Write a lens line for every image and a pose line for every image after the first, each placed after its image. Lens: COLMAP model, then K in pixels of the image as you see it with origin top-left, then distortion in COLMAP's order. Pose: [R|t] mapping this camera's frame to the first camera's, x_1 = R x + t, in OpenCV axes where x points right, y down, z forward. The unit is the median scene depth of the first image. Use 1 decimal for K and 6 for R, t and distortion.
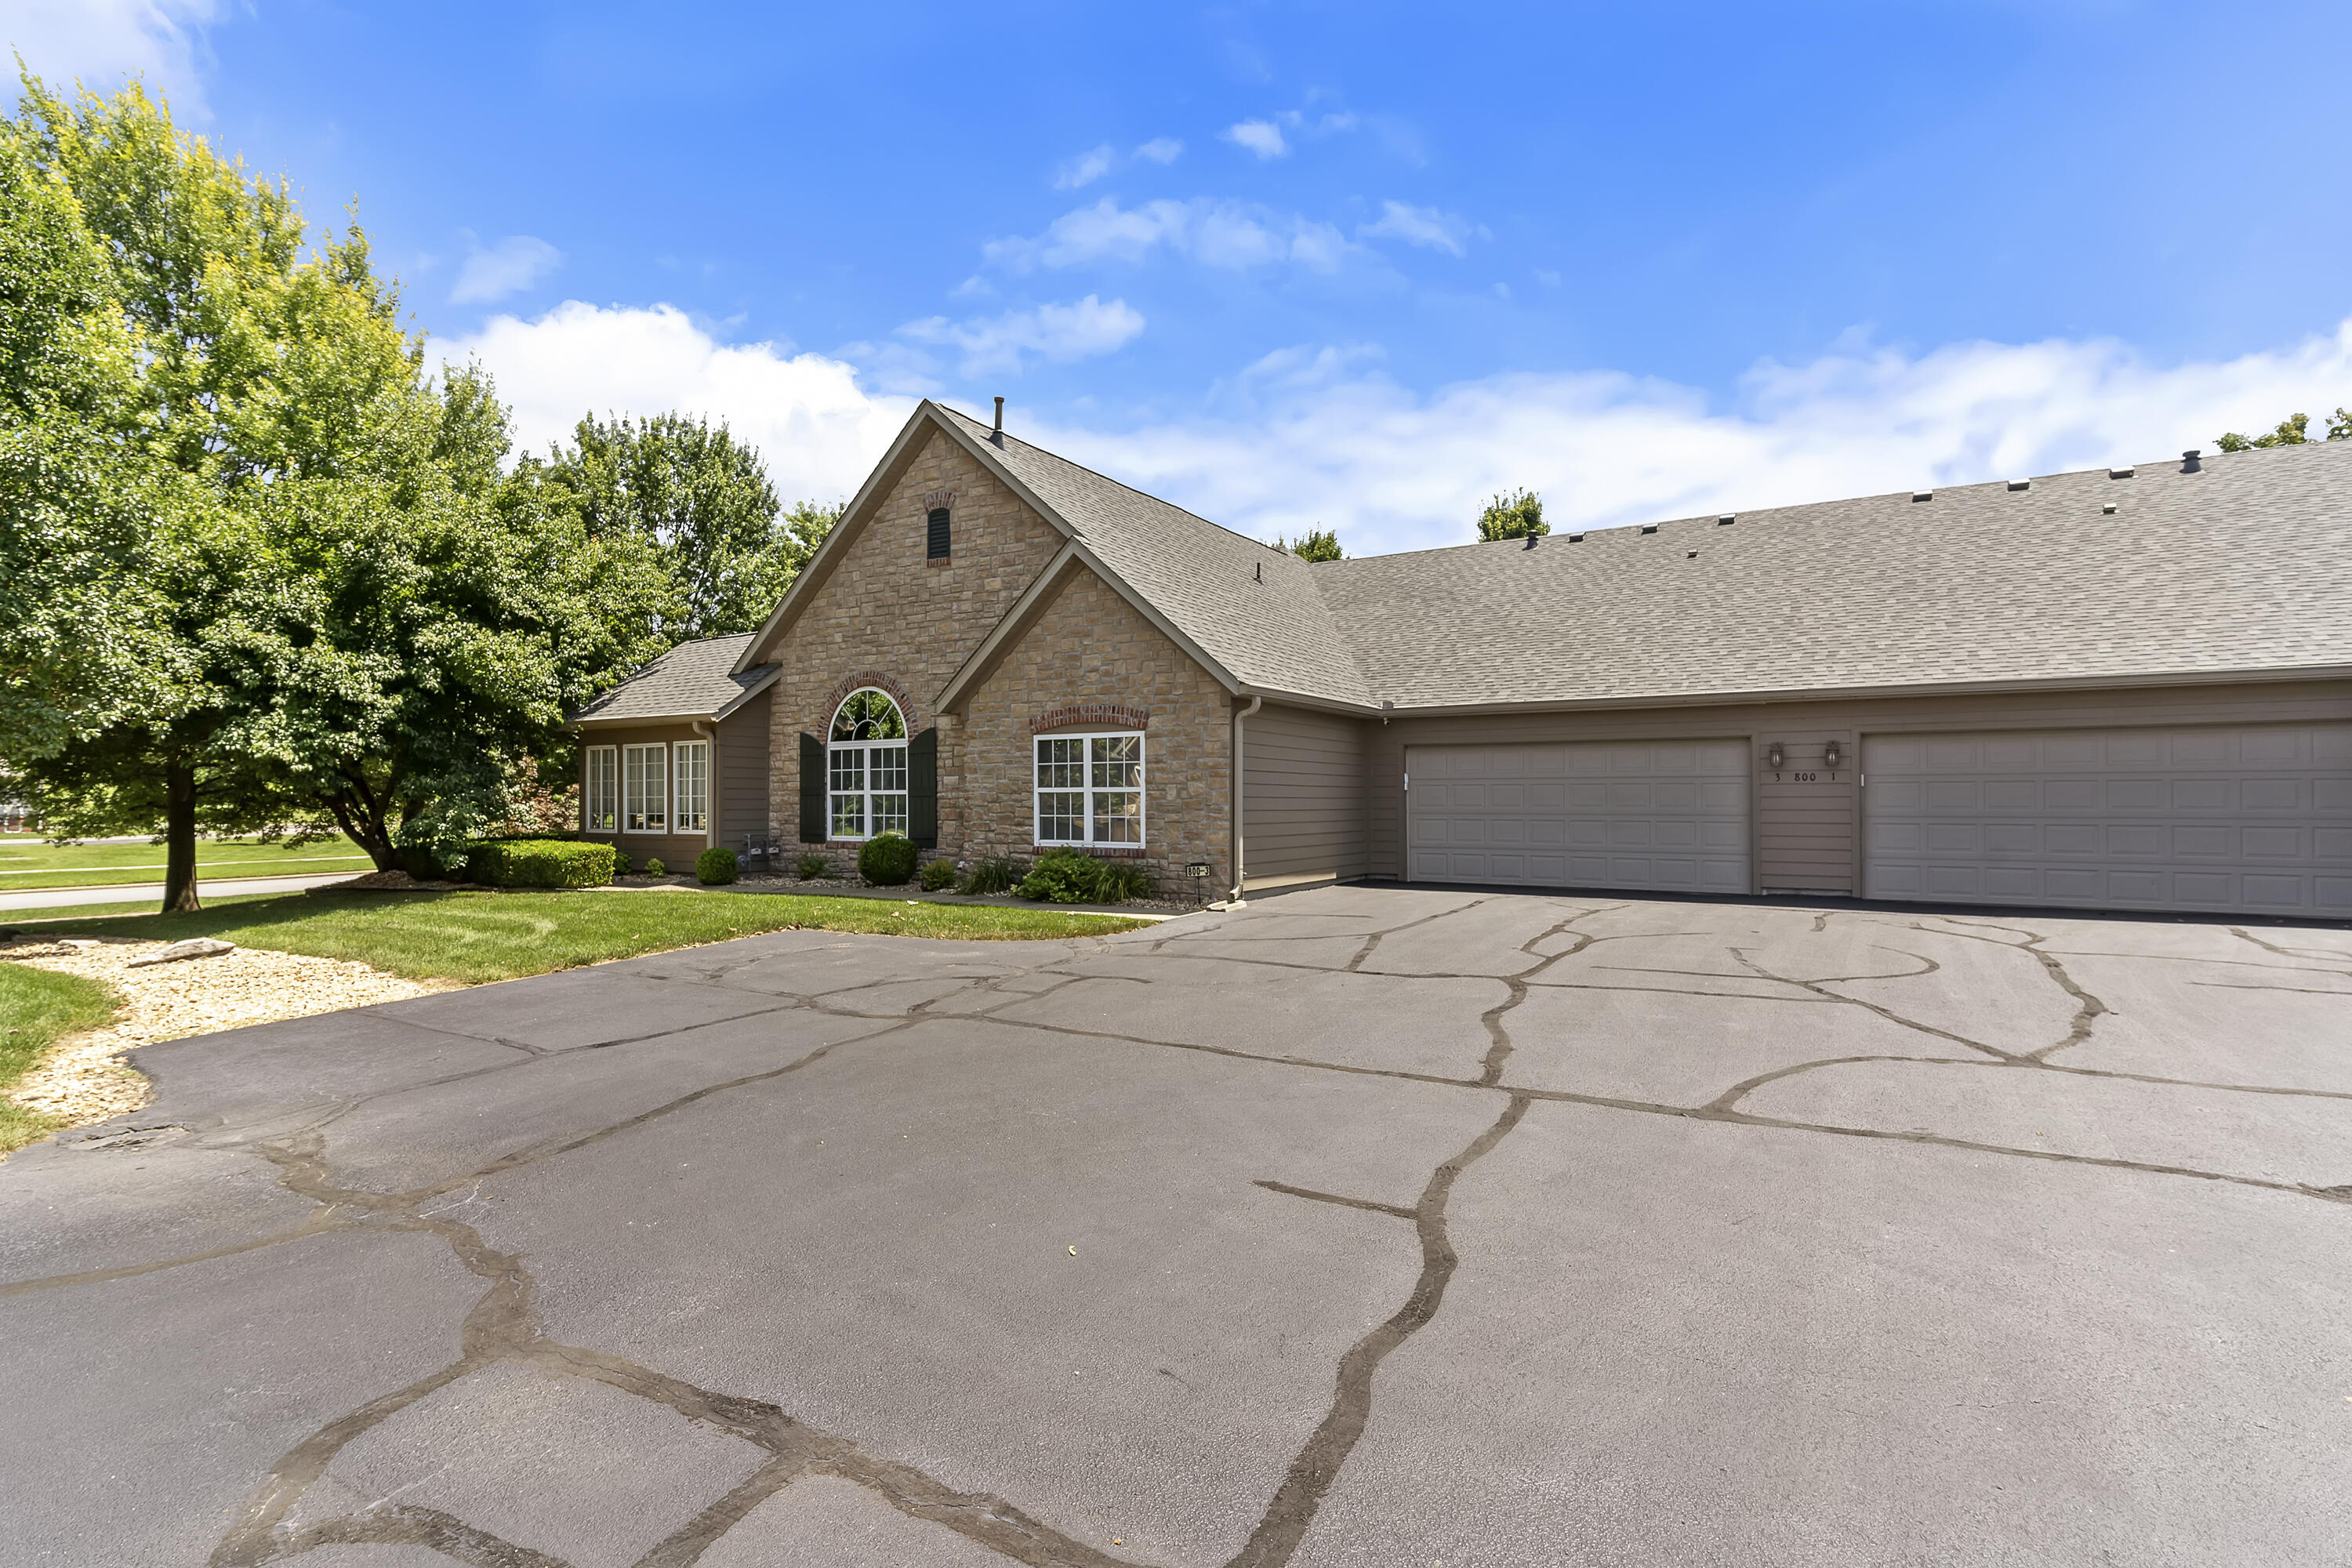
lens RADIAL K [[1129.4, 0, 1189.6], [0, 1129.4, 784.4], [0, 0, 1]] dist [-0.000498, -0.000363]
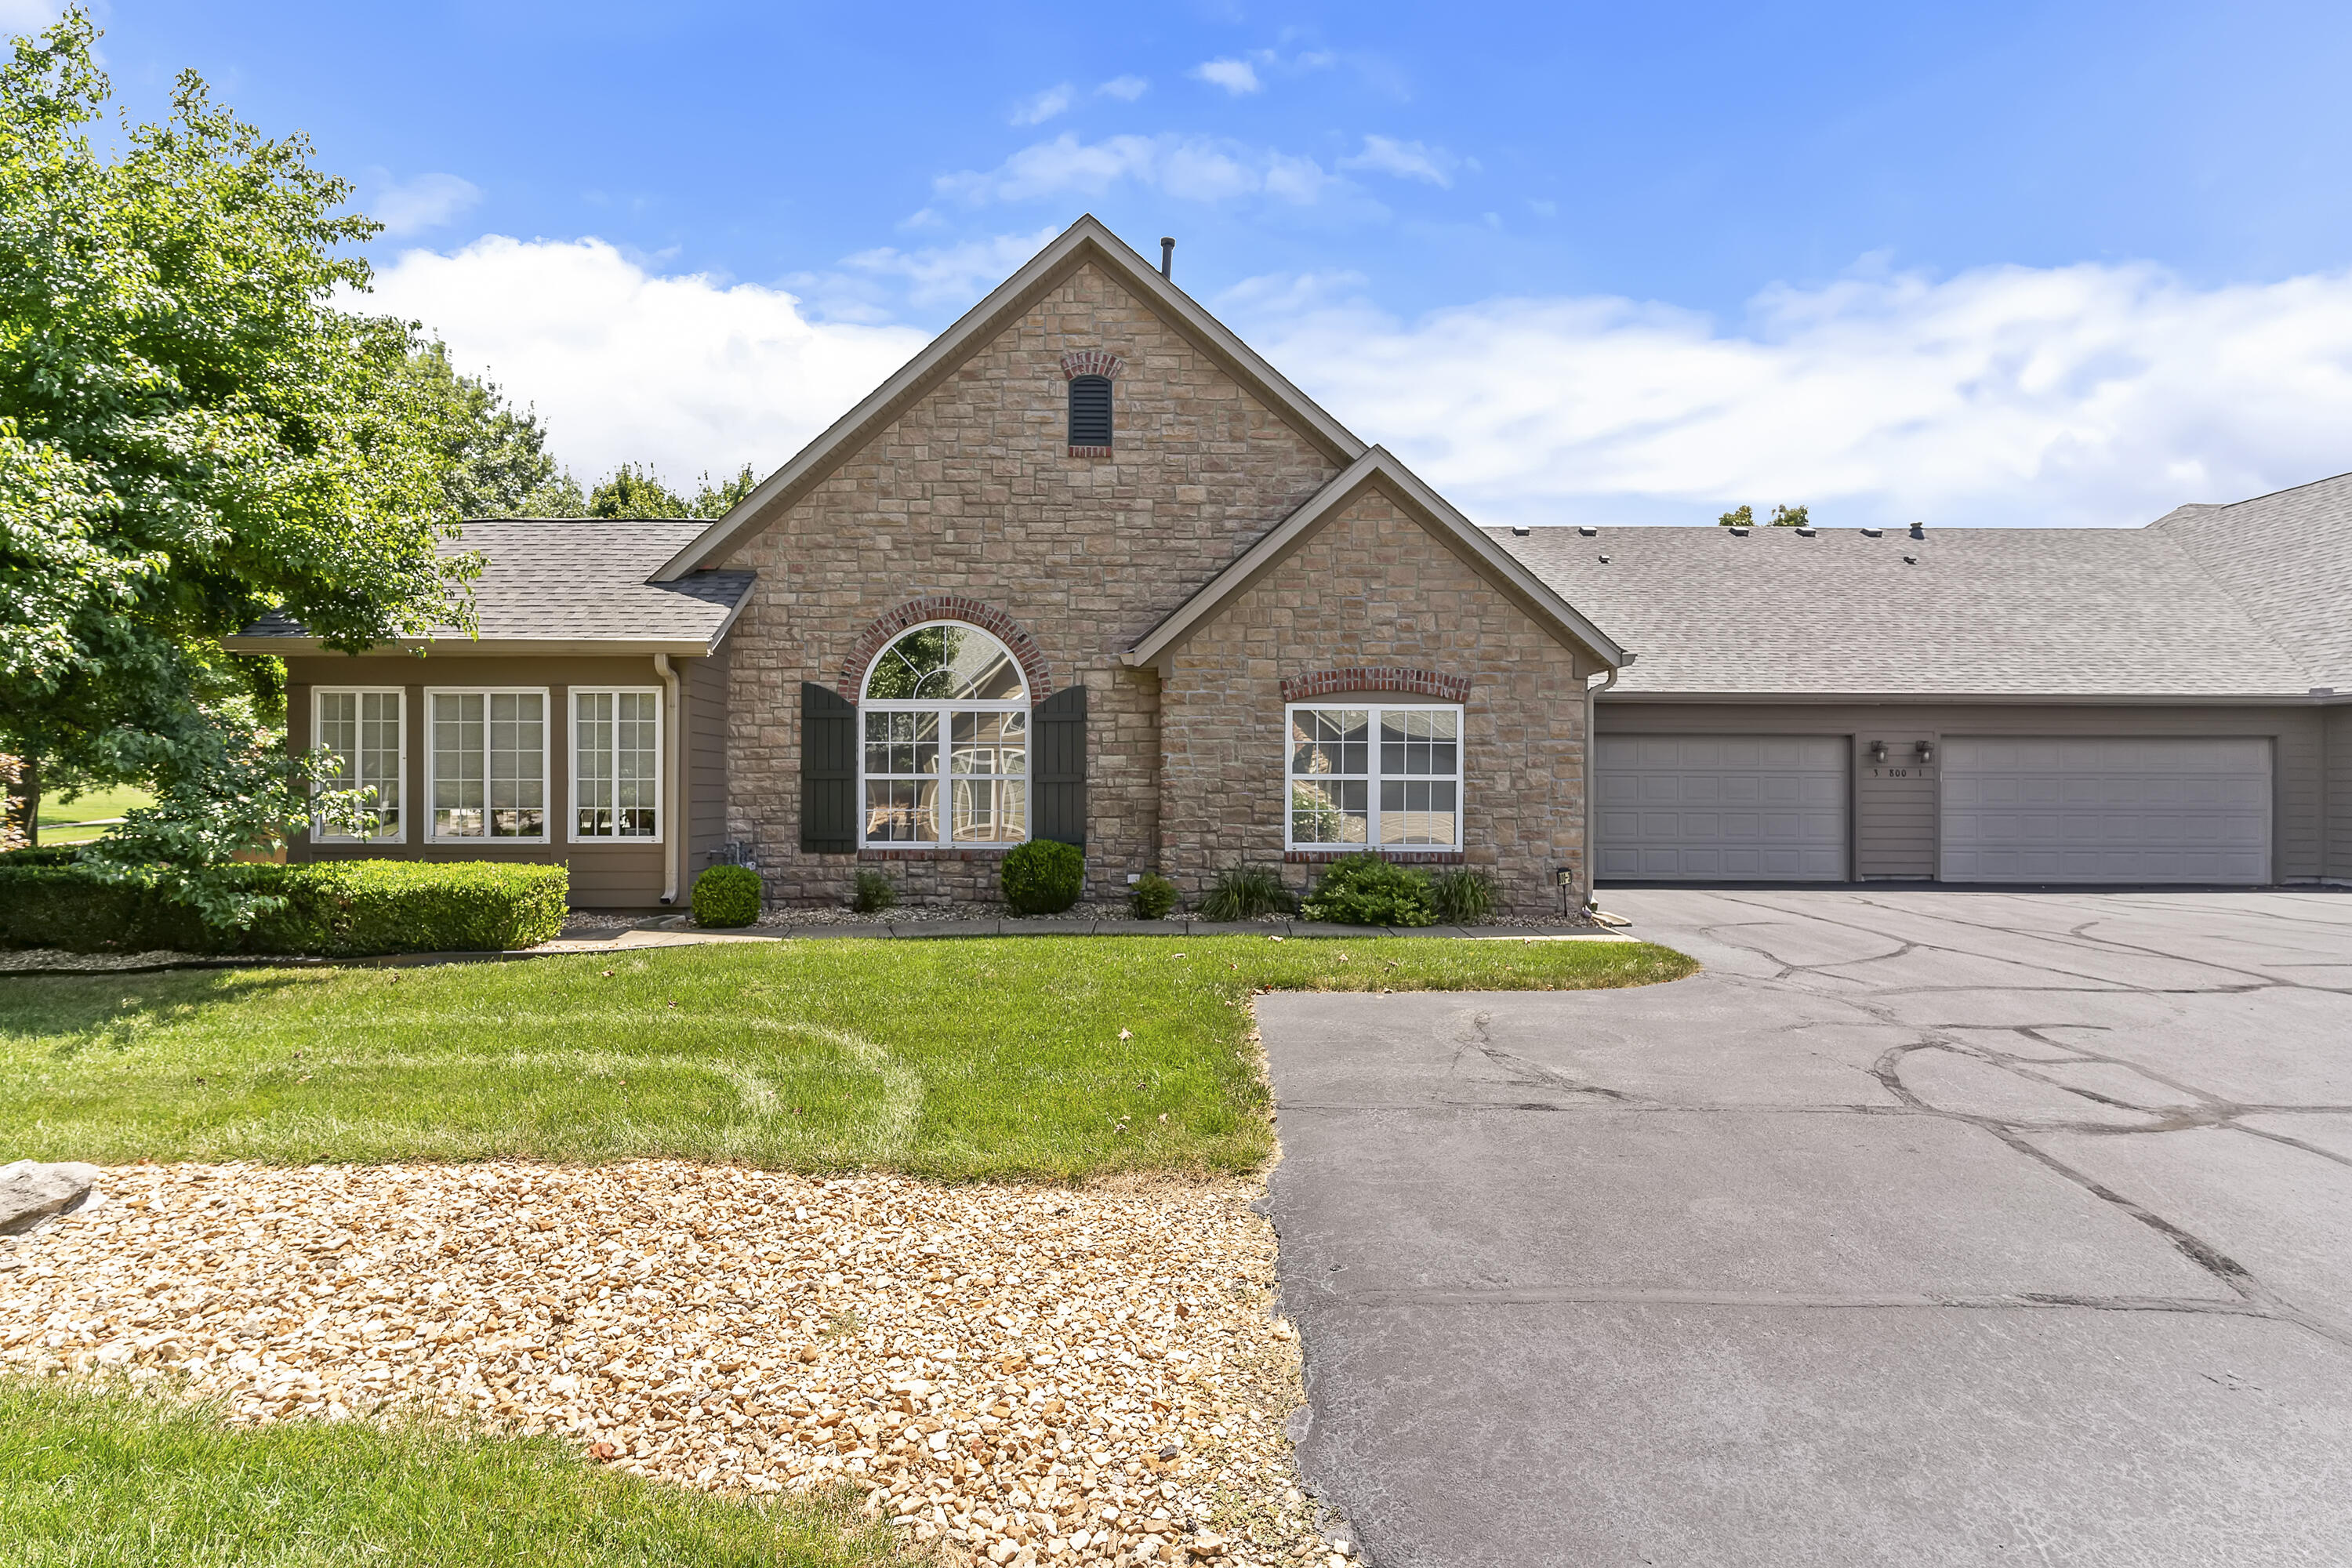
lens RADIAL K [[1129.4, 0, 1175.8], [0, 1129.4, 788.1], [0, 0, 1]] dist [-0.000498, -0.000363]
pose [[0.853678, 0.006002, 0.520766, -0.560524], [-0.013210, 0.999861, 0.010131, 0.005689], [-0.520633, -0.015528, 0.853639, 0.378922]]
